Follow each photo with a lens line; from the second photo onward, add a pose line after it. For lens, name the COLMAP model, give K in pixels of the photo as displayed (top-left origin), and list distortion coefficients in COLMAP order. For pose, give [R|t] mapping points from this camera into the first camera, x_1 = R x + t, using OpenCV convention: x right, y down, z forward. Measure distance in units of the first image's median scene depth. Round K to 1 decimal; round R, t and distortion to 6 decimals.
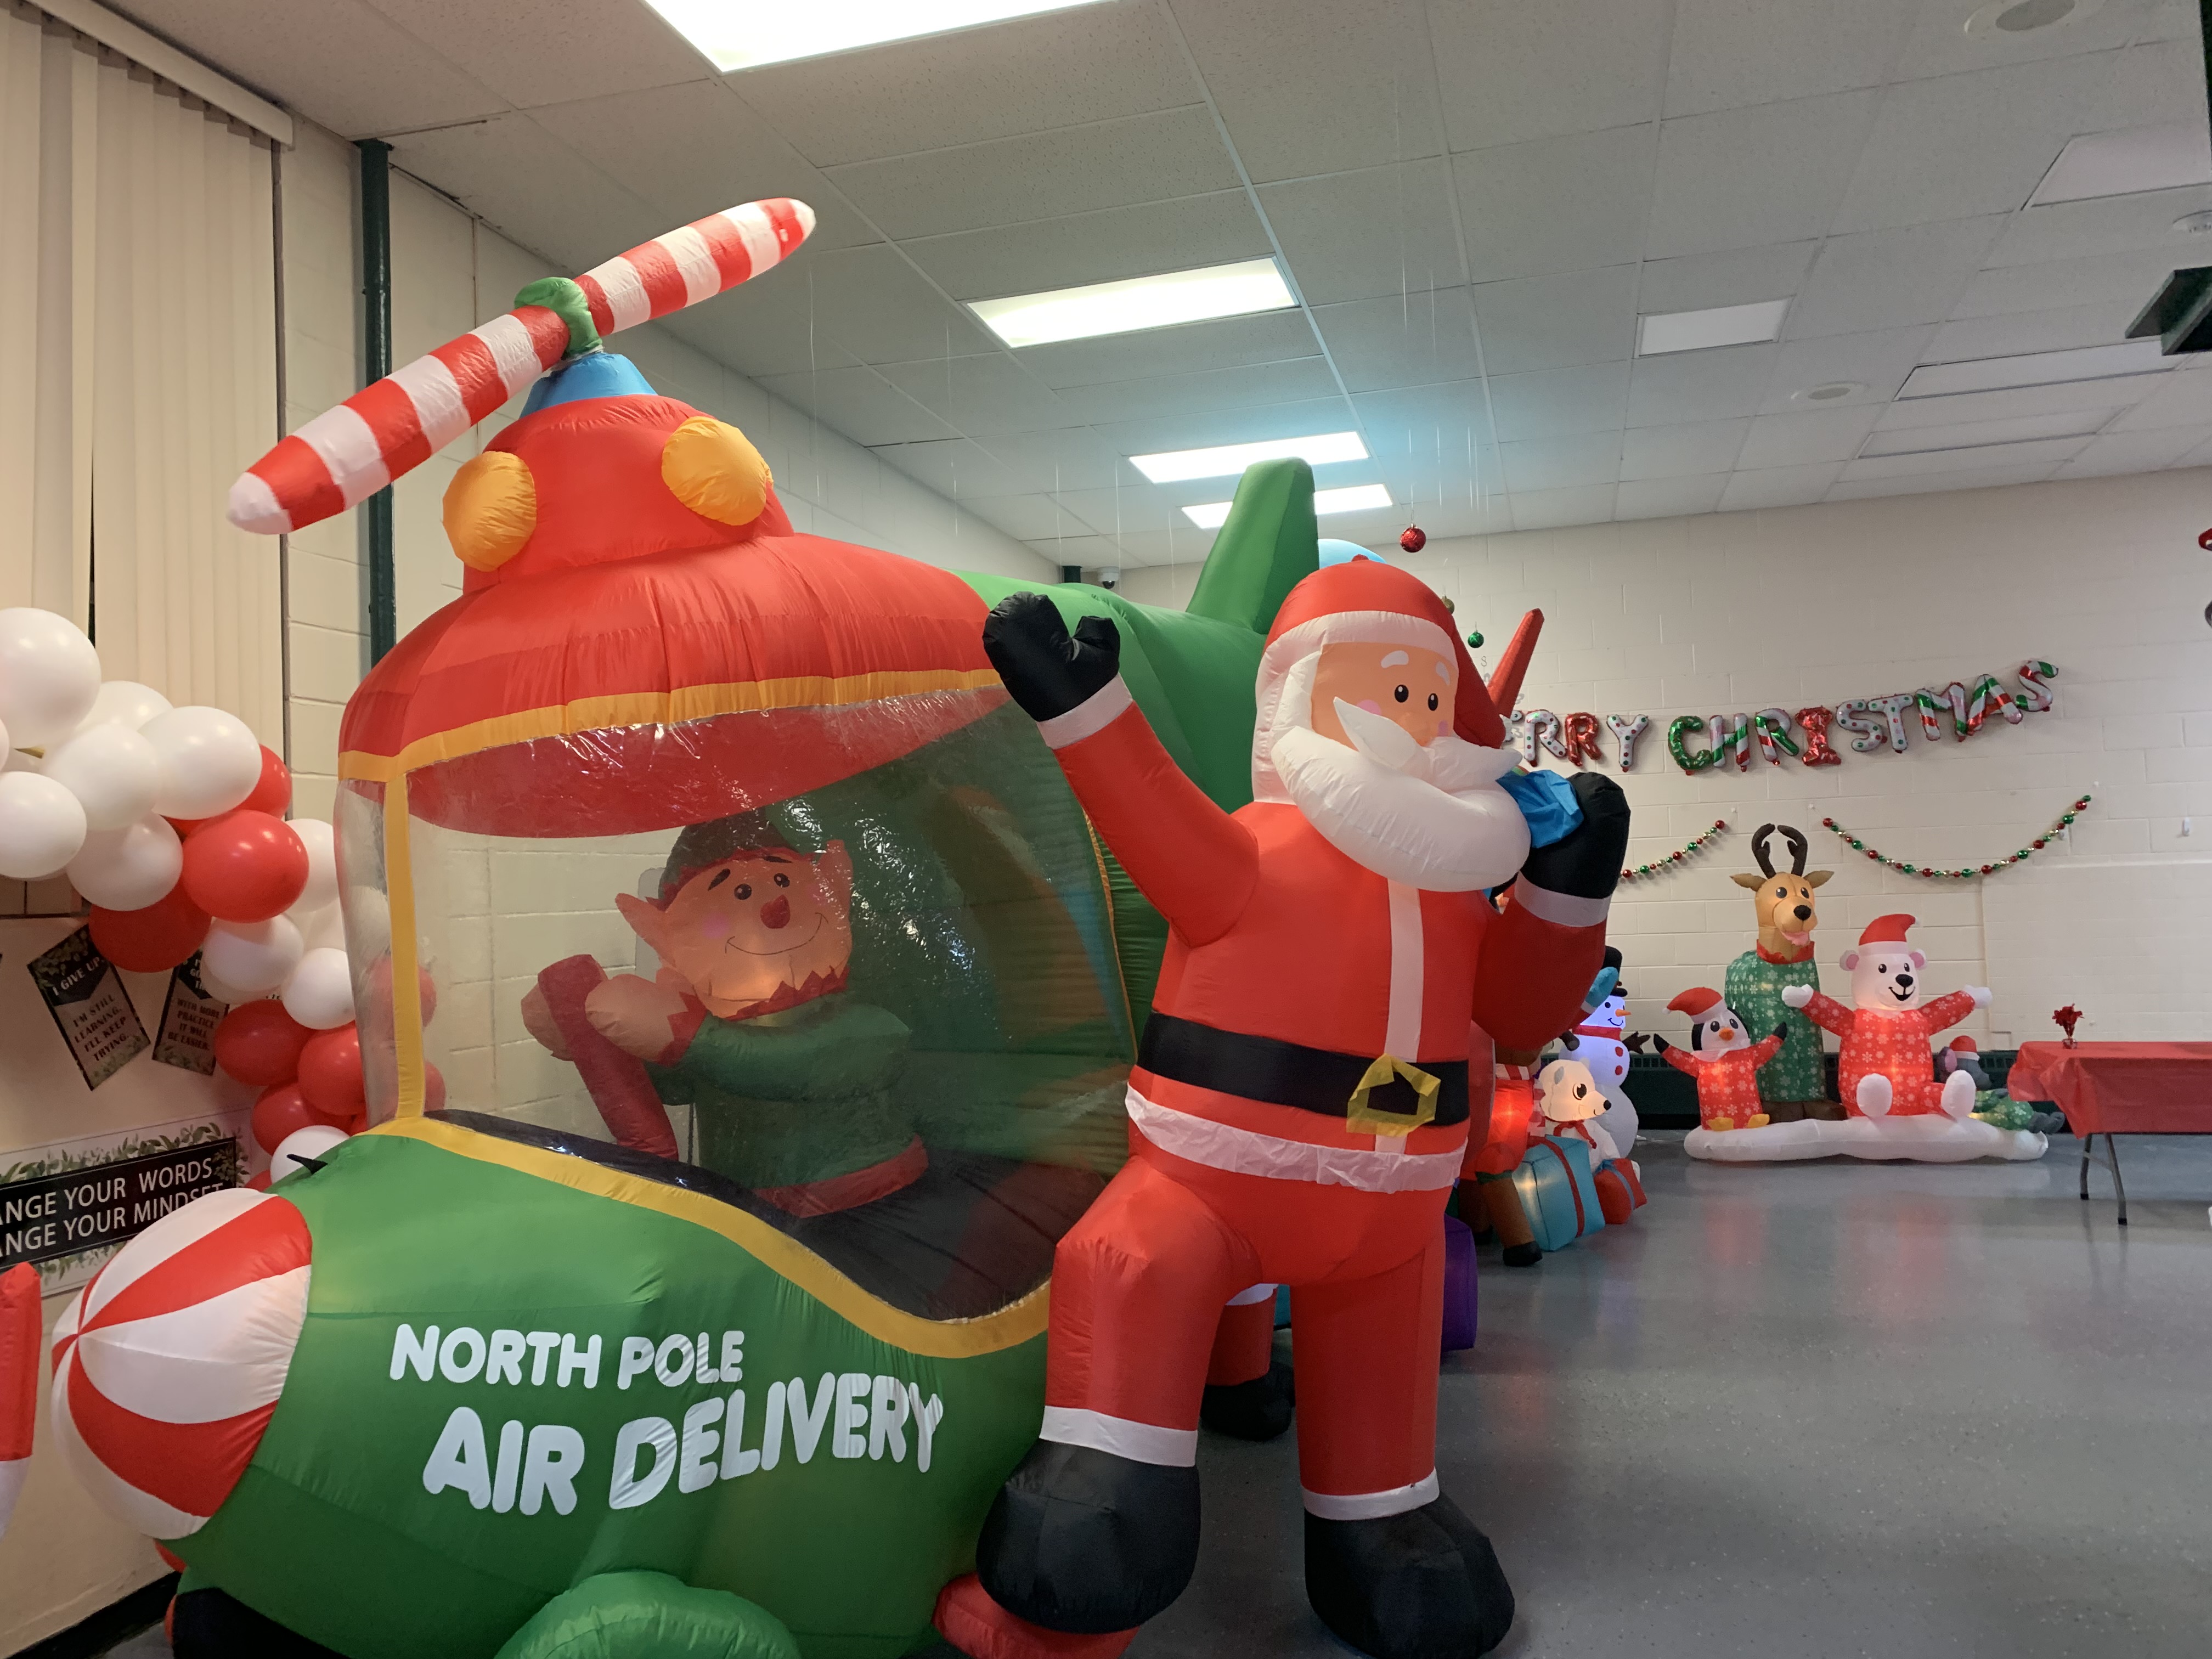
lens RADIAL K [[1703.5, 0, 1106.0], [0, 1703.5, 829.5], [0, 0, 1]] dist [0.006181, 0.000186]
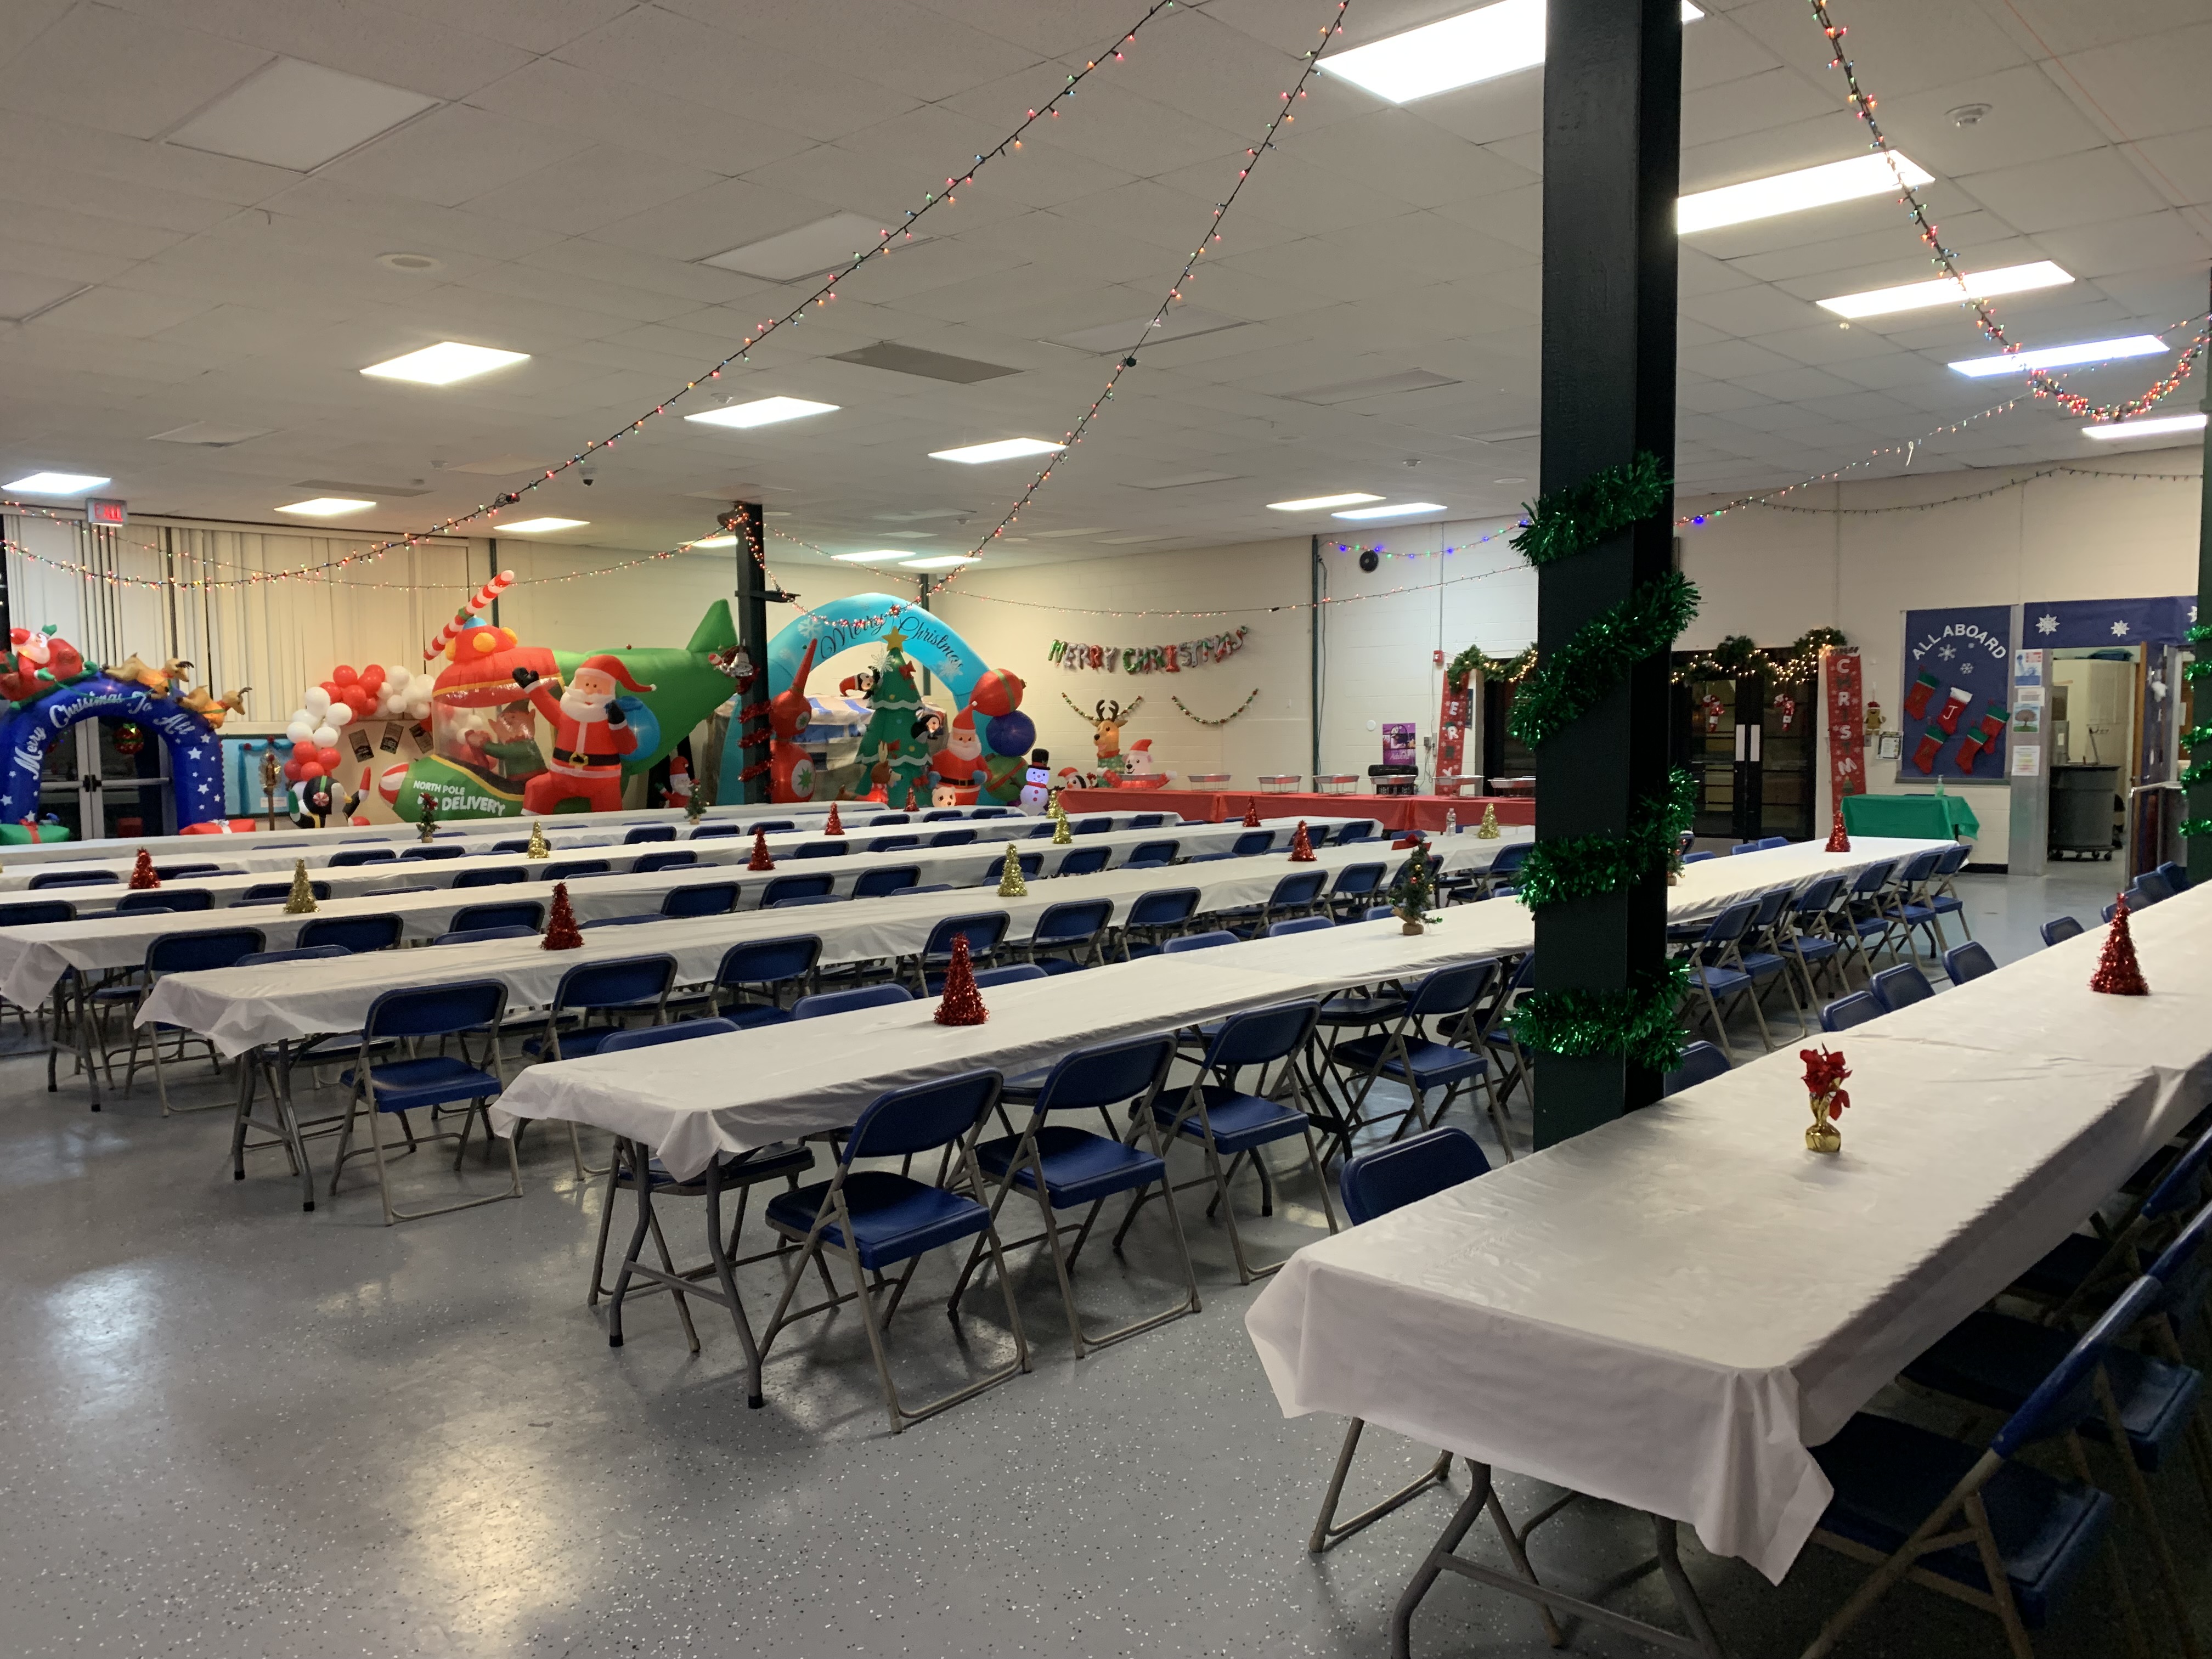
lens RADIAL K [[1703.5, 0, 1106.0], [0, 1703.5, 829.5], [0, 0, 1]] dist [0.006181, 0.000186]
pose [[0.907423, 0.041662, -0.418148, 2.870197], [-0.001684, 0.995426, 0.095523, -0.102003], [0.420215, -0.085976, 0.903342, -2.333497]]
